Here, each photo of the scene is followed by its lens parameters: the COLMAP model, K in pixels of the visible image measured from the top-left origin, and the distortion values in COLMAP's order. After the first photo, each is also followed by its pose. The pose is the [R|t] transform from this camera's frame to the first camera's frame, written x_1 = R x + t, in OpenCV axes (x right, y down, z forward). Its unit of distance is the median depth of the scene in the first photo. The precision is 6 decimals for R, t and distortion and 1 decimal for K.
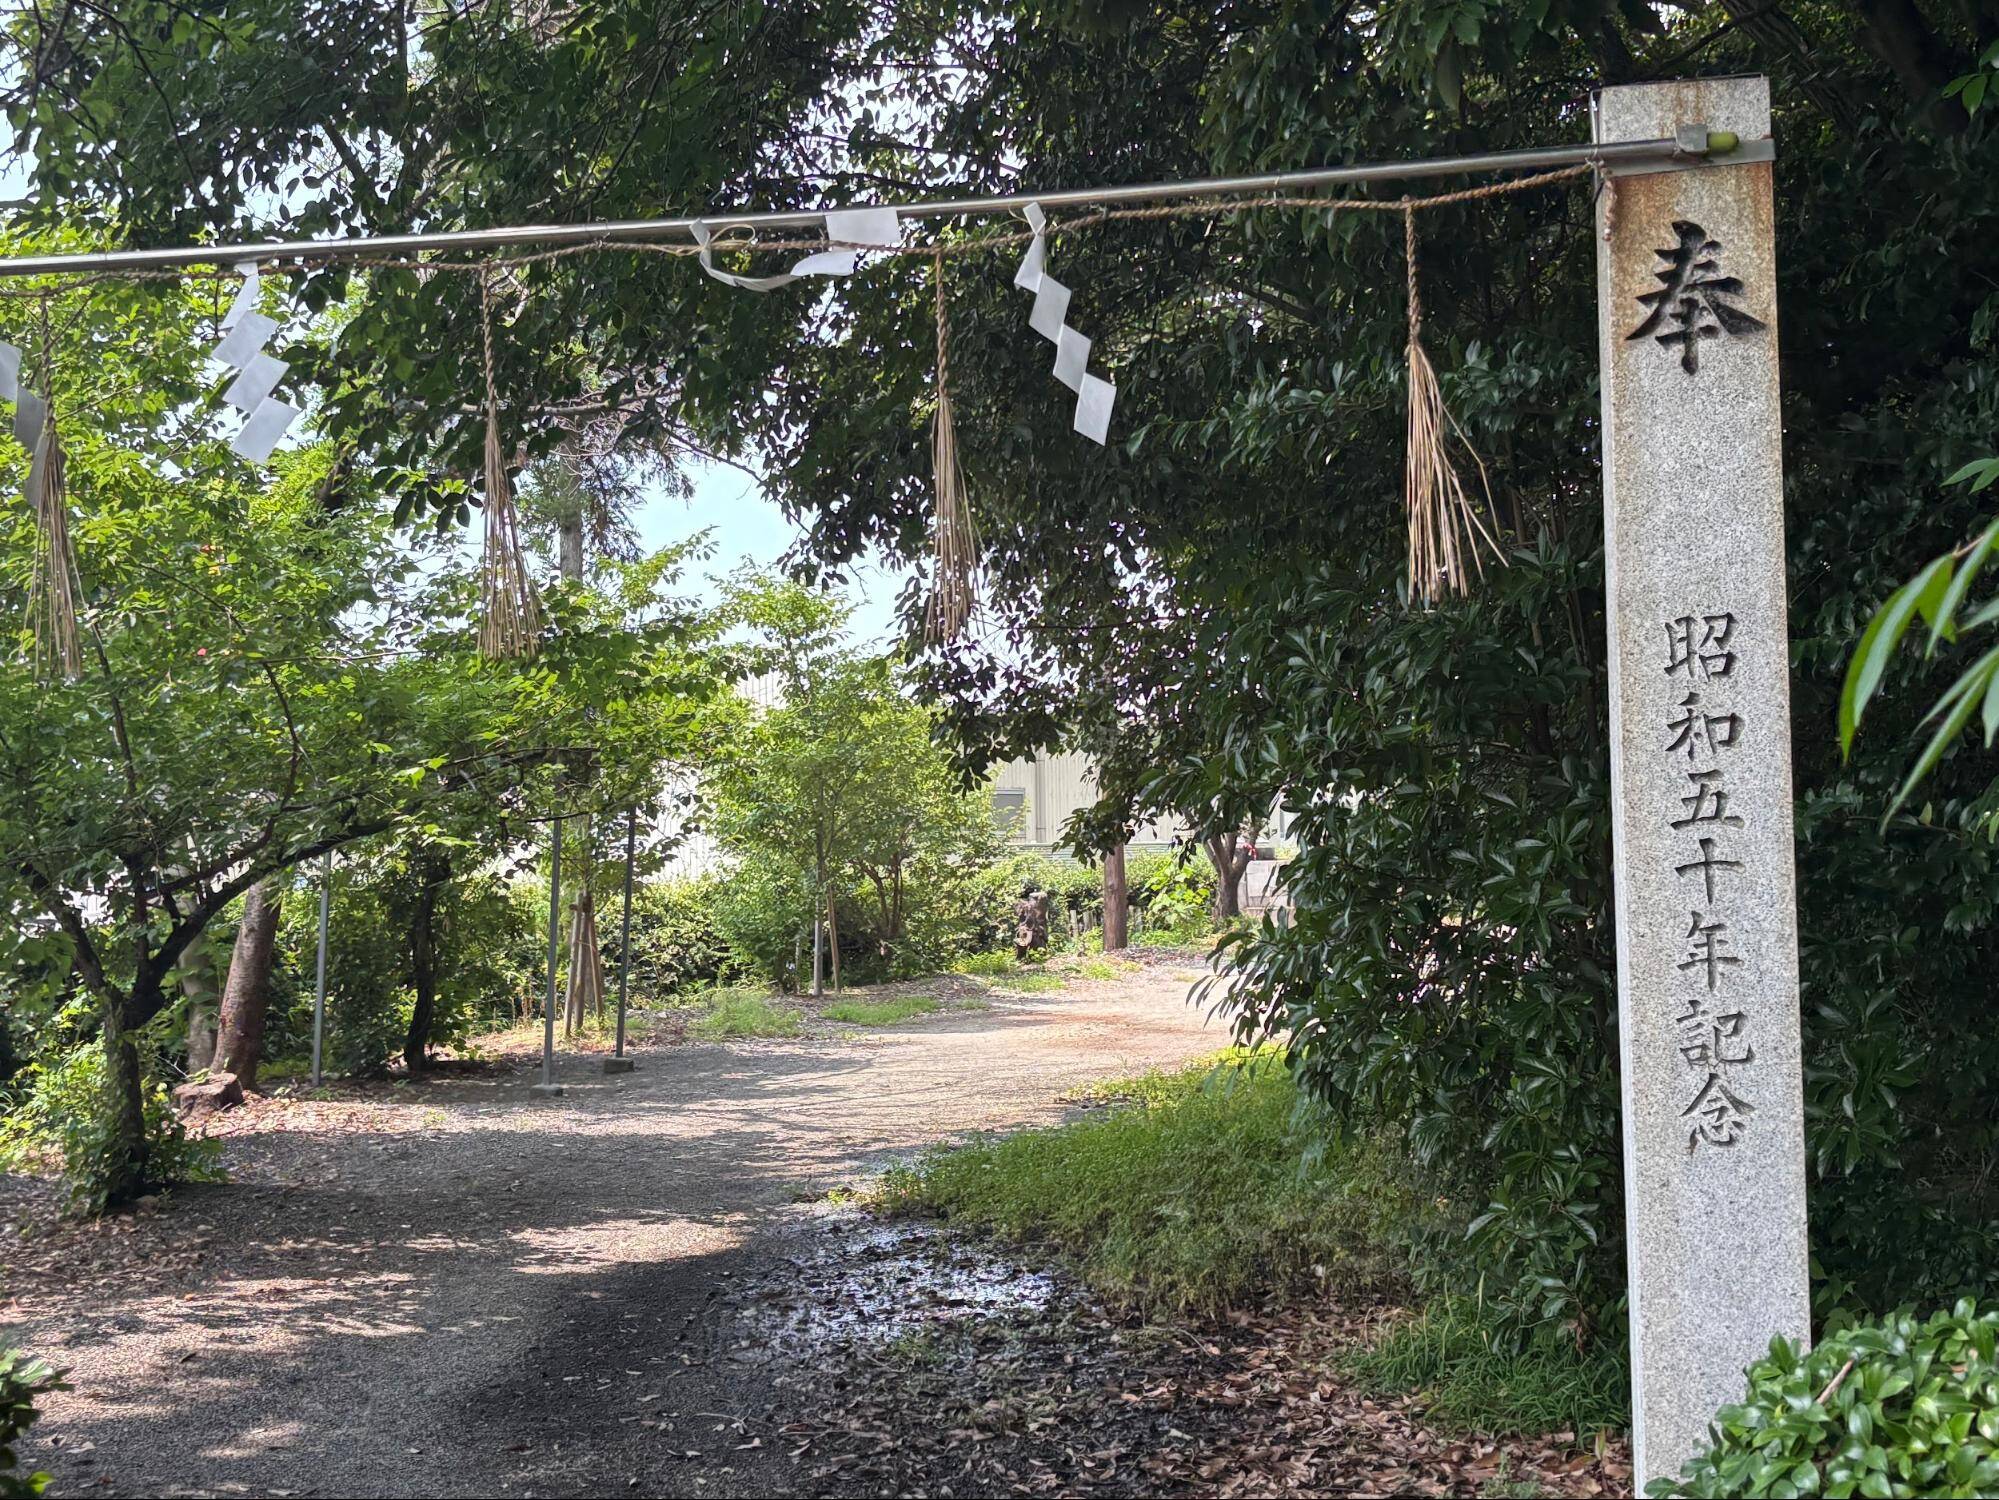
lens RADIAL K [[1524.0, 0, 999.7], [0, 1524.0, 773.1], [0, 0, 1]] dist [0.037747, -0.000859]
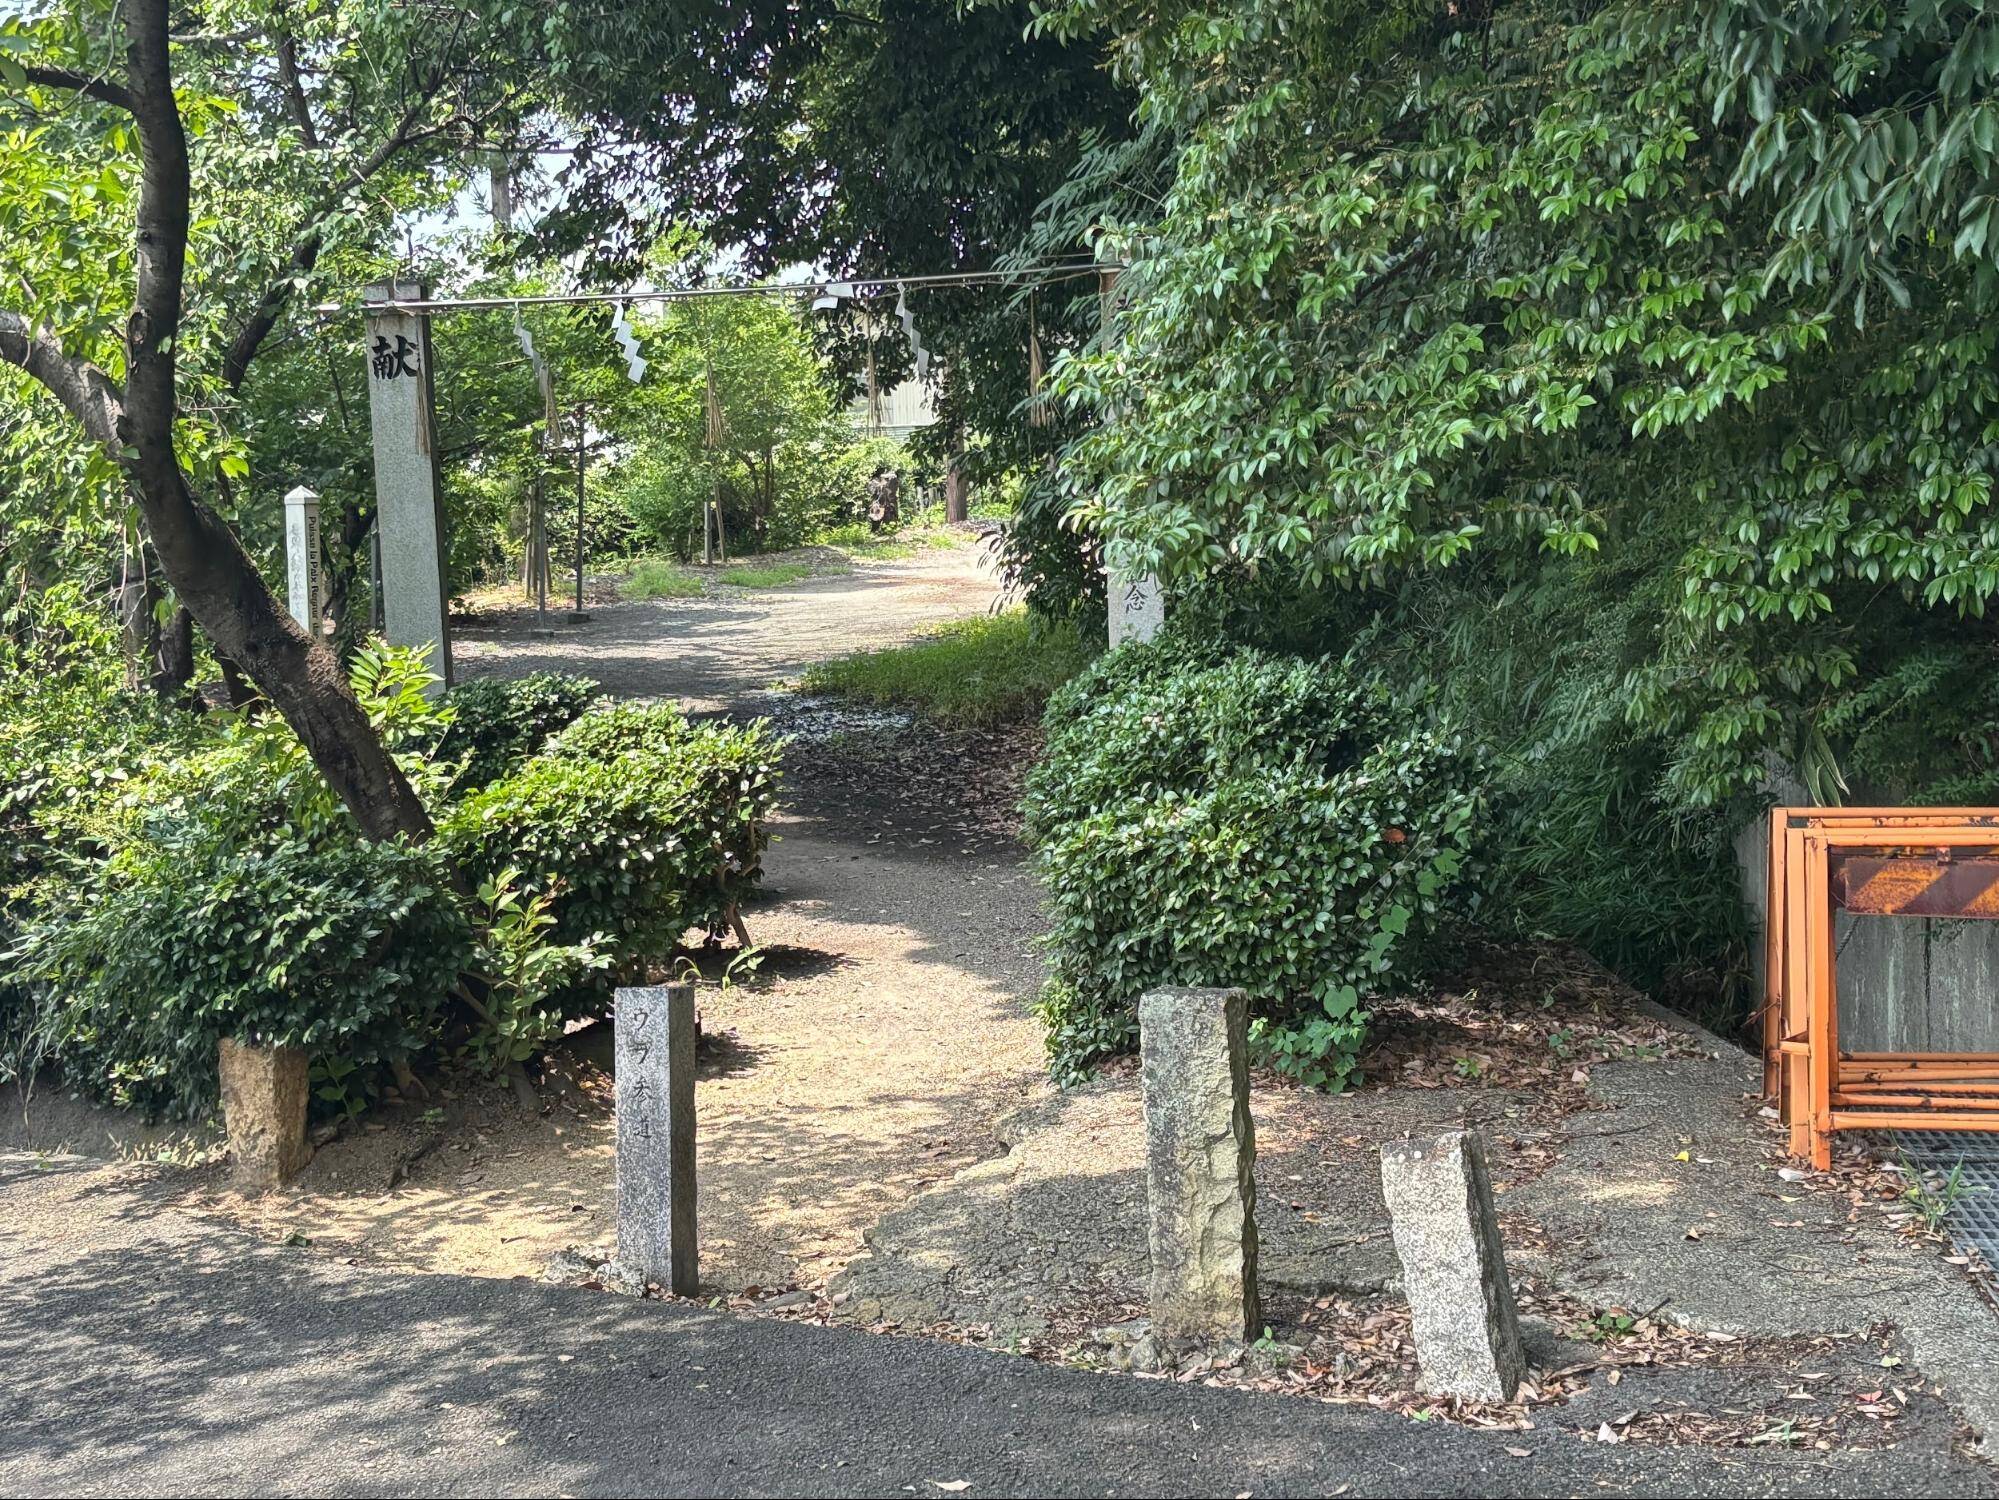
lens RADIAL K [[1524.0, 0, 999.7], [0, 1524.0, 773.1], [0, 0, 1]] dist [0.037747, -0.000859]
pose [[0.995055, -0.023827, 0.096425, -0.009960], [-0.003944, 0.960558, 0.278052, -0.031968], [-0.099247, -0.277058, 0.955714, -0.219245]]
